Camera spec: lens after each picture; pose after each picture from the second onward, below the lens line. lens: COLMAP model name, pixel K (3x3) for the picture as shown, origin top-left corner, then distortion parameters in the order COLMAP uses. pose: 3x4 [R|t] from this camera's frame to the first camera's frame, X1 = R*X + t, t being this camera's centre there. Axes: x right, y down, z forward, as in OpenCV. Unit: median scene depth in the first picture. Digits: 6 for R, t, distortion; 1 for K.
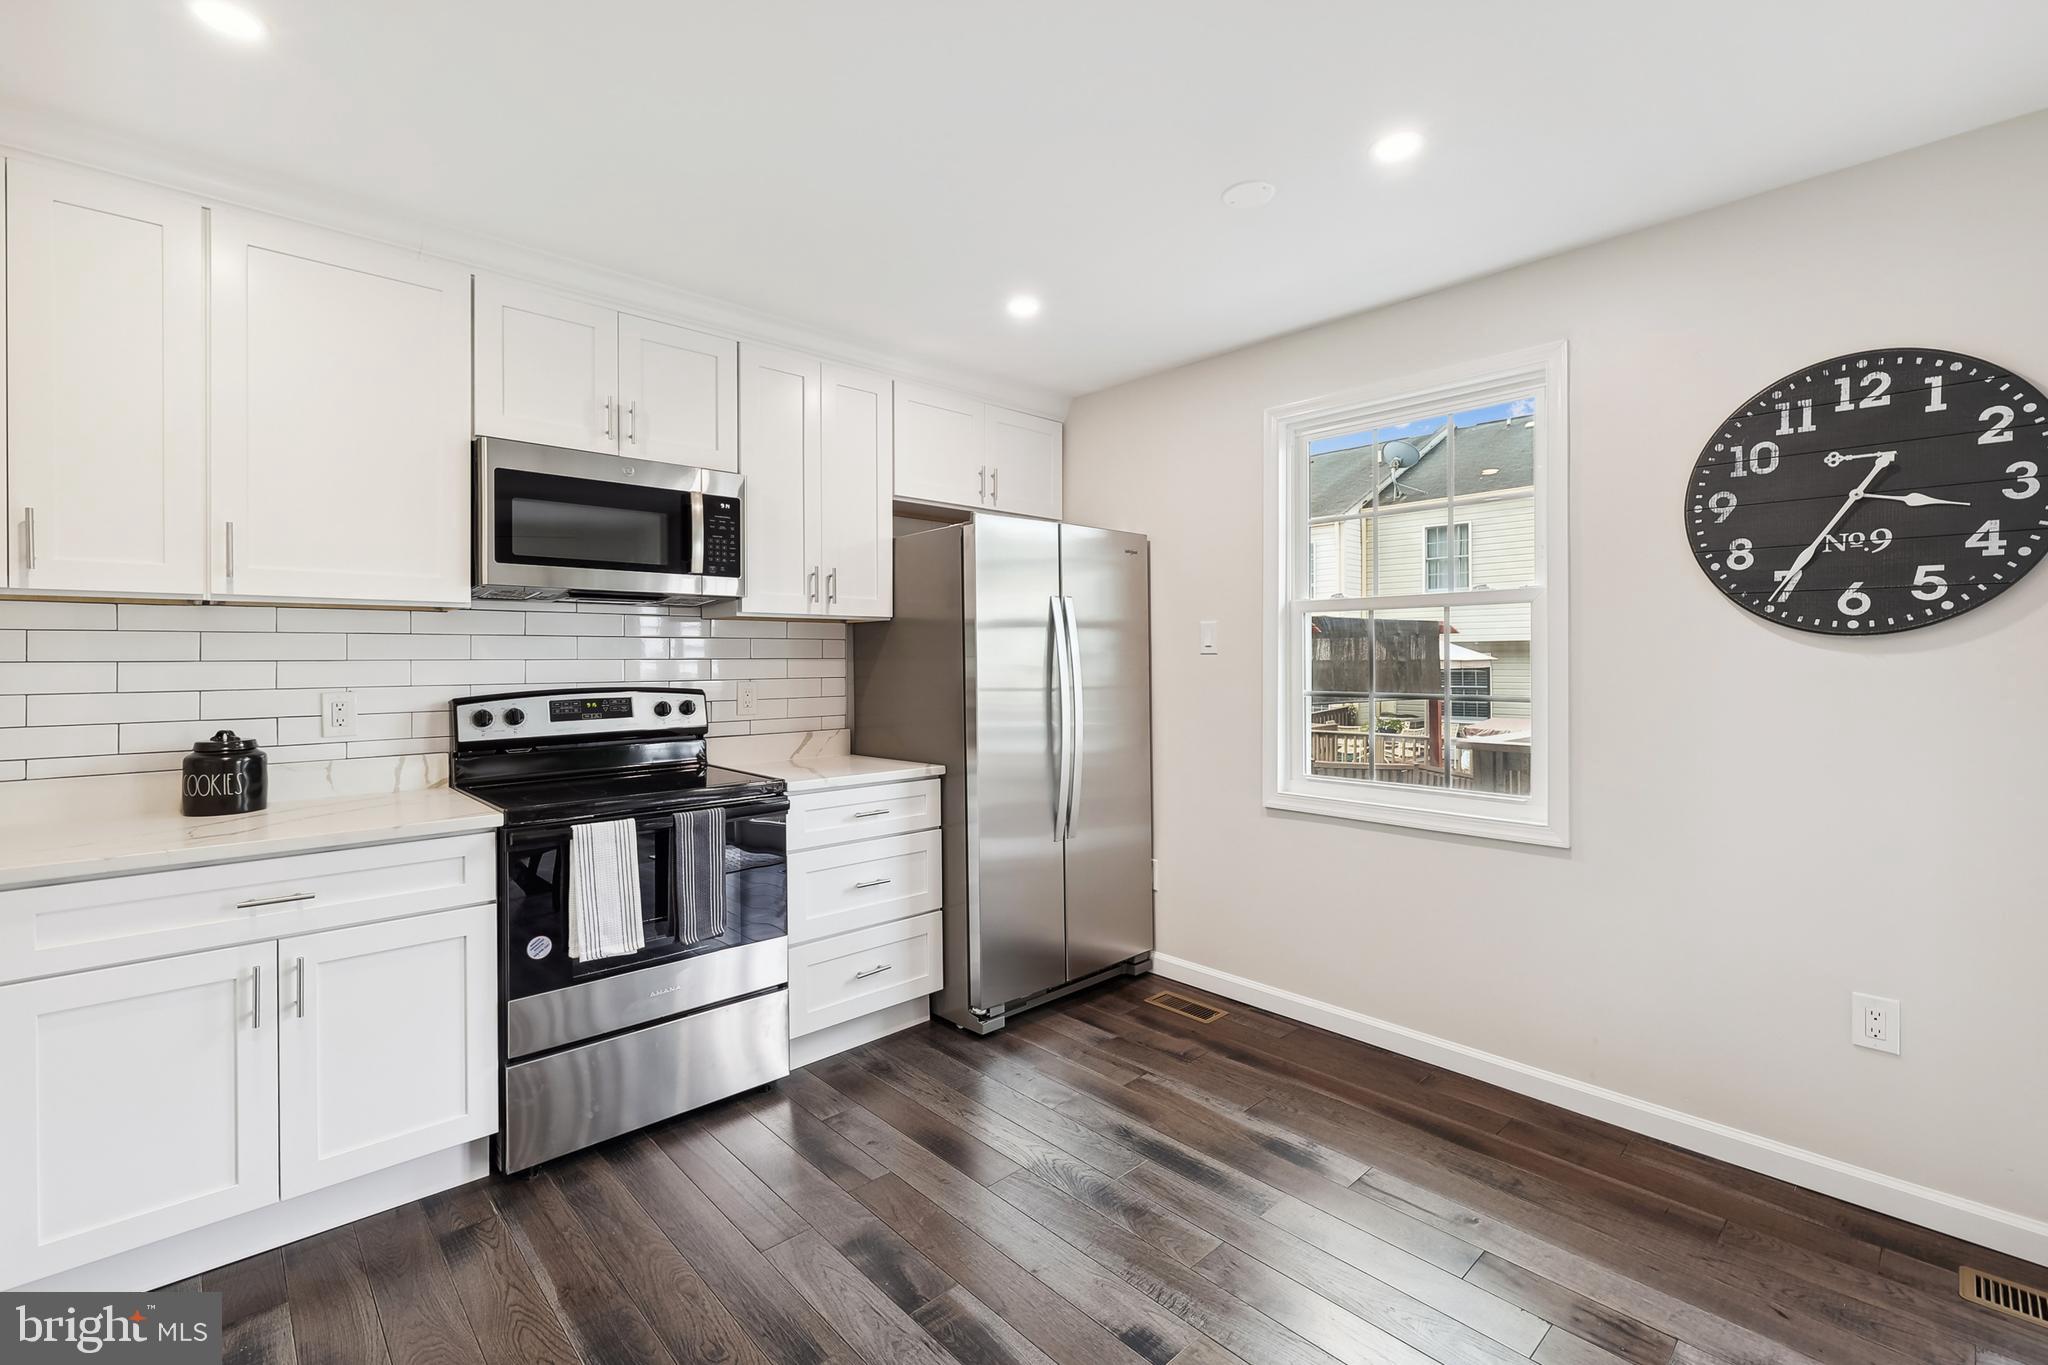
lens RADIAL K [[891.6, 0, 1001.8], [0, 891.6, 657.3], [0, 0, 1]] dist [-0.001489, -0.000260]
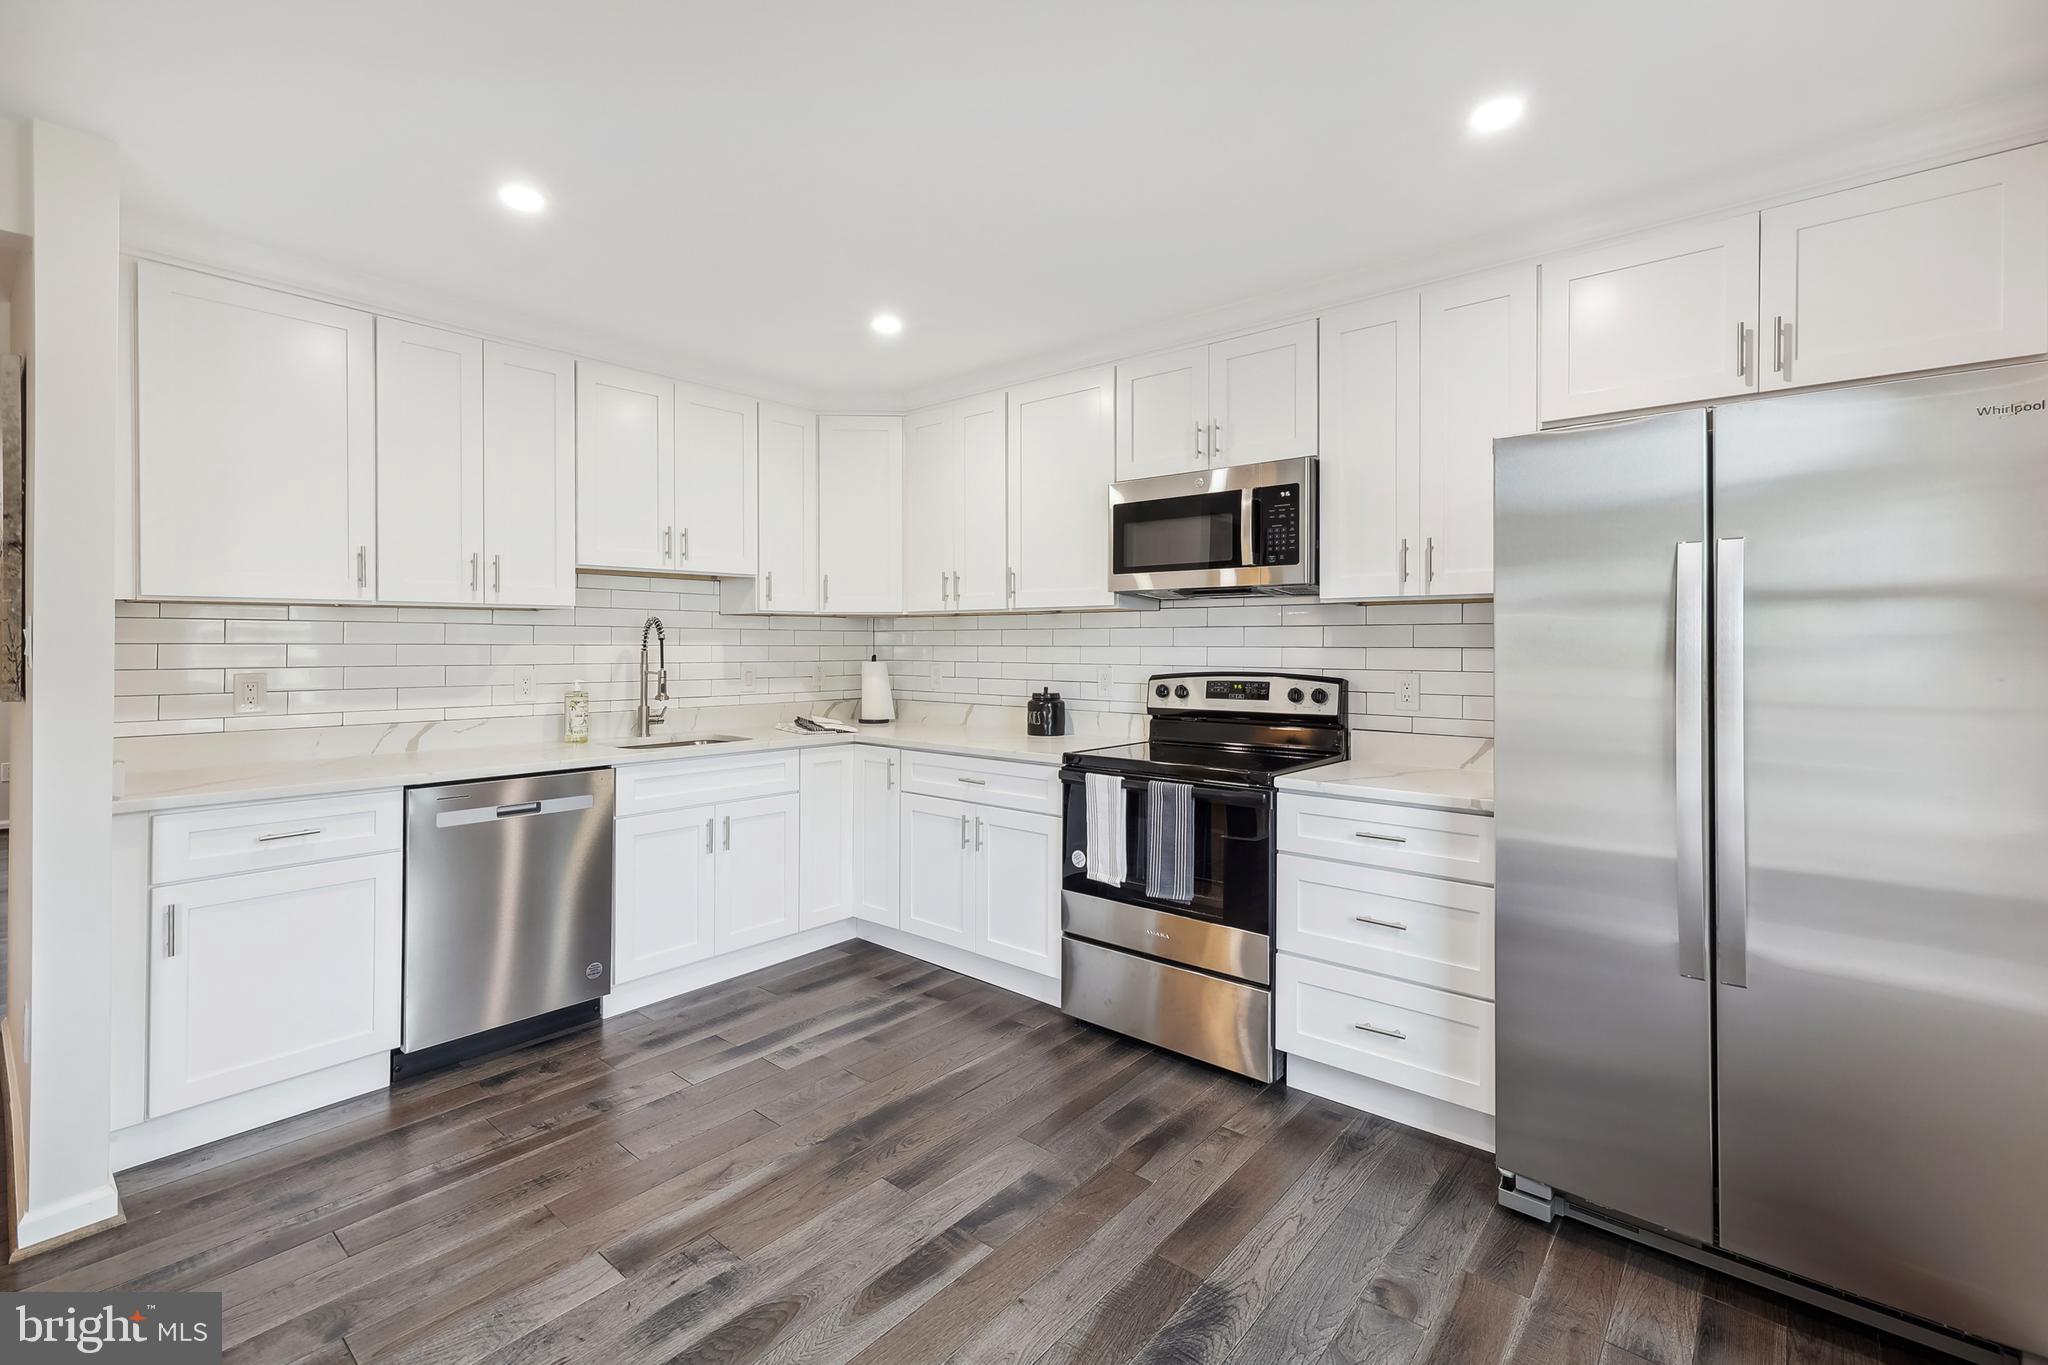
lens RADIAL K [[893.9, 0, 1022.6], [0, 893.9, 638.2], [0, 0, 1]] dist [0.000703, 0.000257]
pose [[0.122179, -0.004549, -0.992498, 0.671404], [-0.005071, 0.999974, -0.005208, -0.001314], [0.992495, 0.005669, 0.122153, 0.610358]]
